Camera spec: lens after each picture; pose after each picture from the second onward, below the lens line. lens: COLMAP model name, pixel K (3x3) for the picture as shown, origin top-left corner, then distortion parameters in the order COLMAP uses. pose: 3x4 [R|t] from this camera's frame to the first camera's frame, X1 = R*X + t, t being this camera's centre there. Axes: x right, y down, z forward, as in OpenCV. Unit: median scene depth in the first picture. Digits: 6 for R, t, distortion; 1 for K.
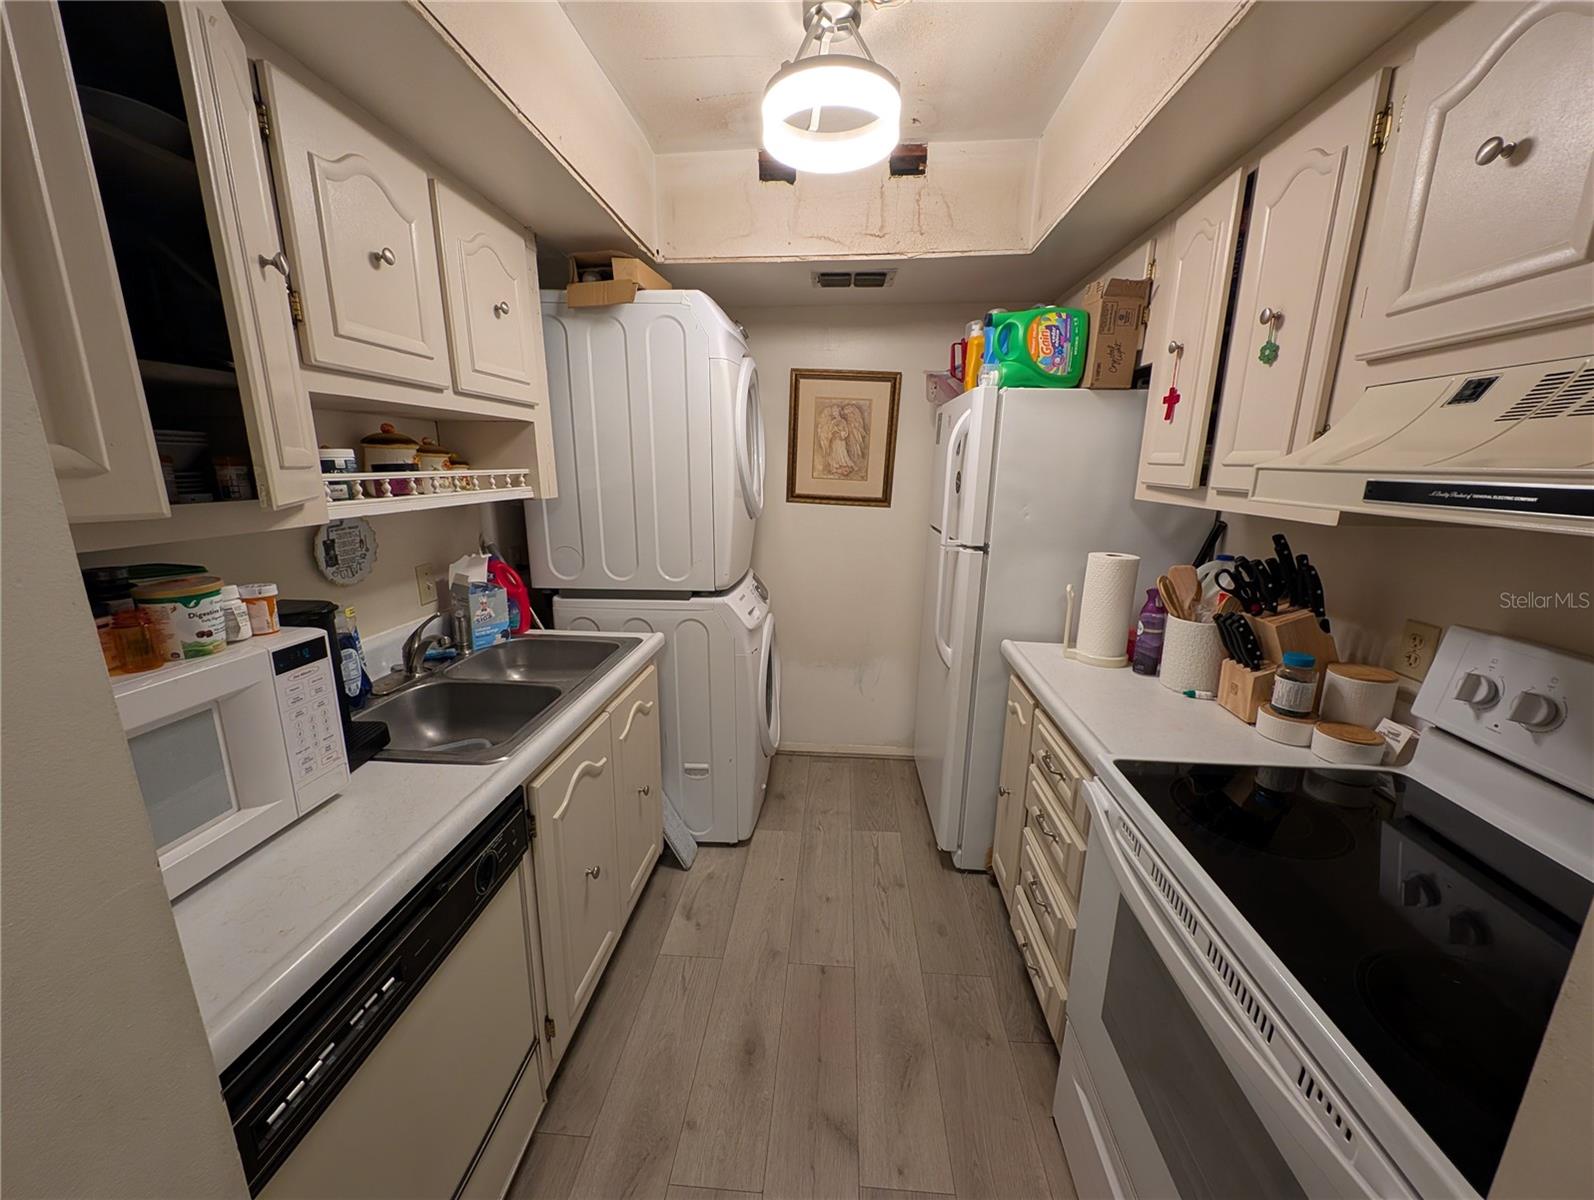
lens RADIAL K [[593.9, 0, 802.6], [0, 593.9, 601.2], [0, 0, 1]] dist [0.003802, 0.000074]
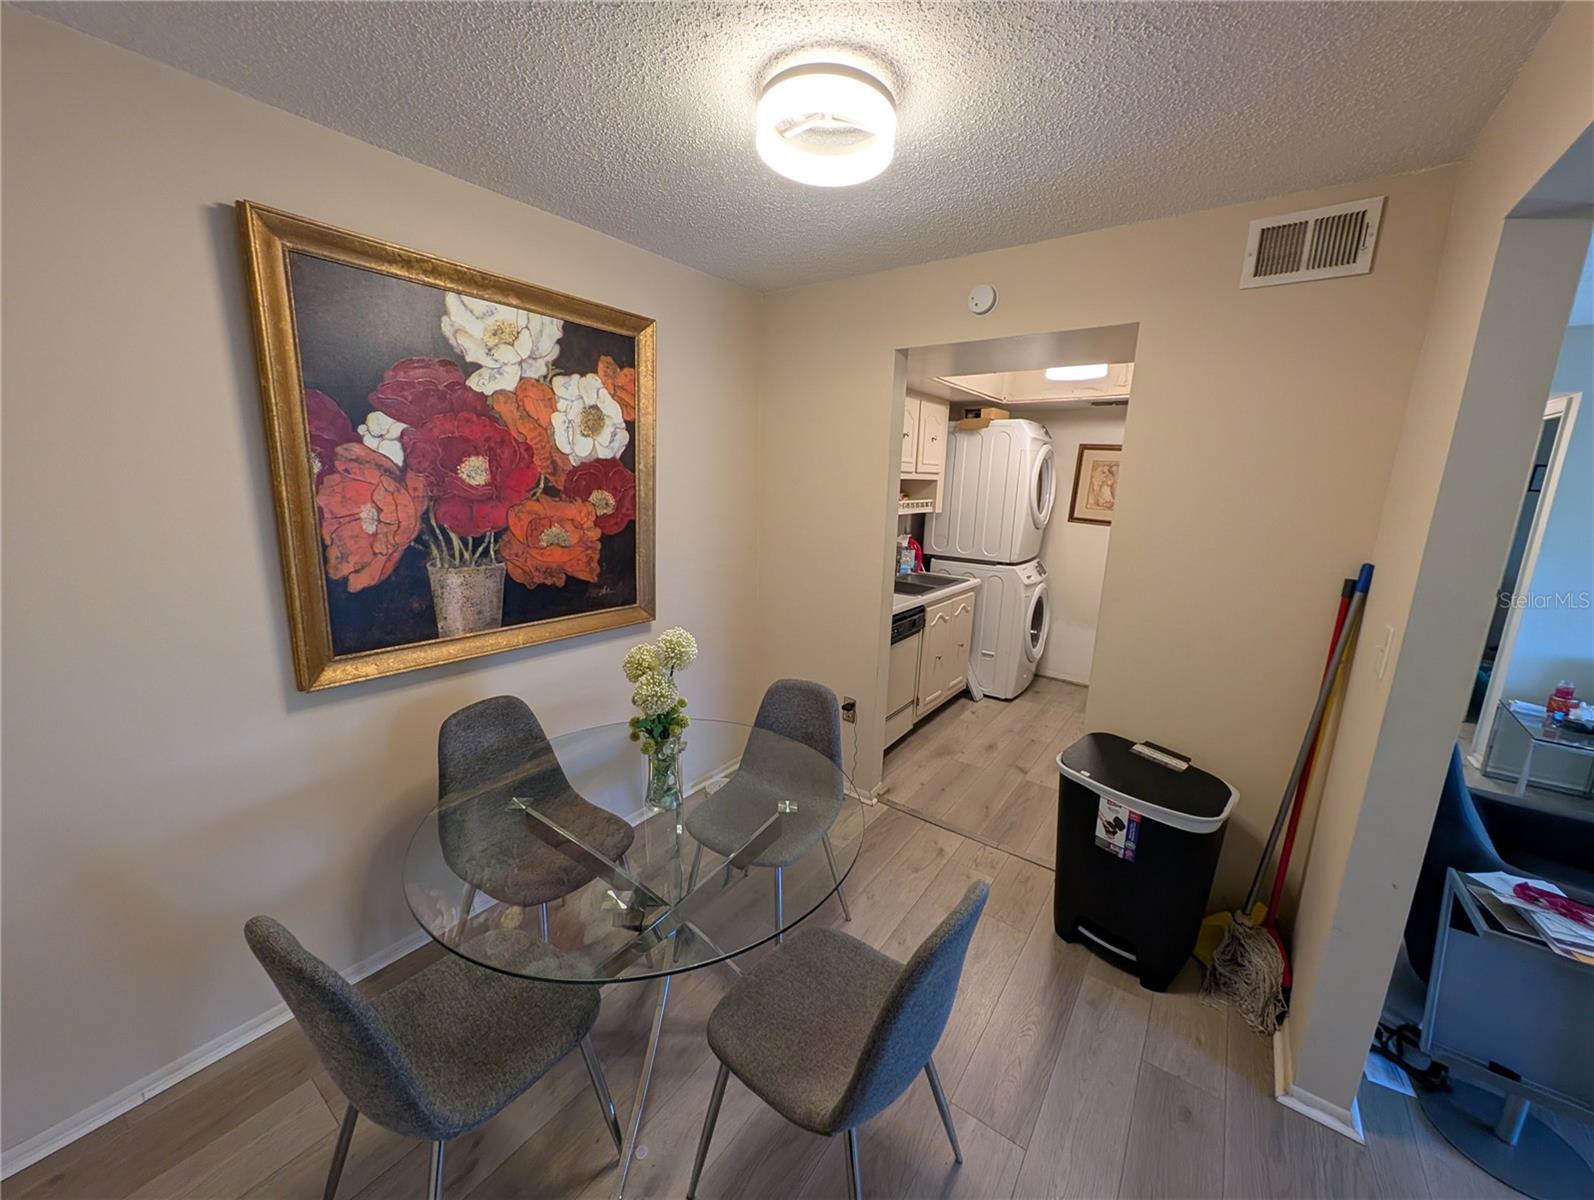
lens RADIAL K [[593.9, 0, 798.0], [0, 593.9, 598.8], [0, 0, 1]] dist [0.003802, 0.000074]
pose [[0.842632, 0.125340, -0.523699, 0.338941], [-0.141585, 0.989884, 0.009104, 0.200432], [0.519543, 0.066477, 0.851854, -1.149425]]
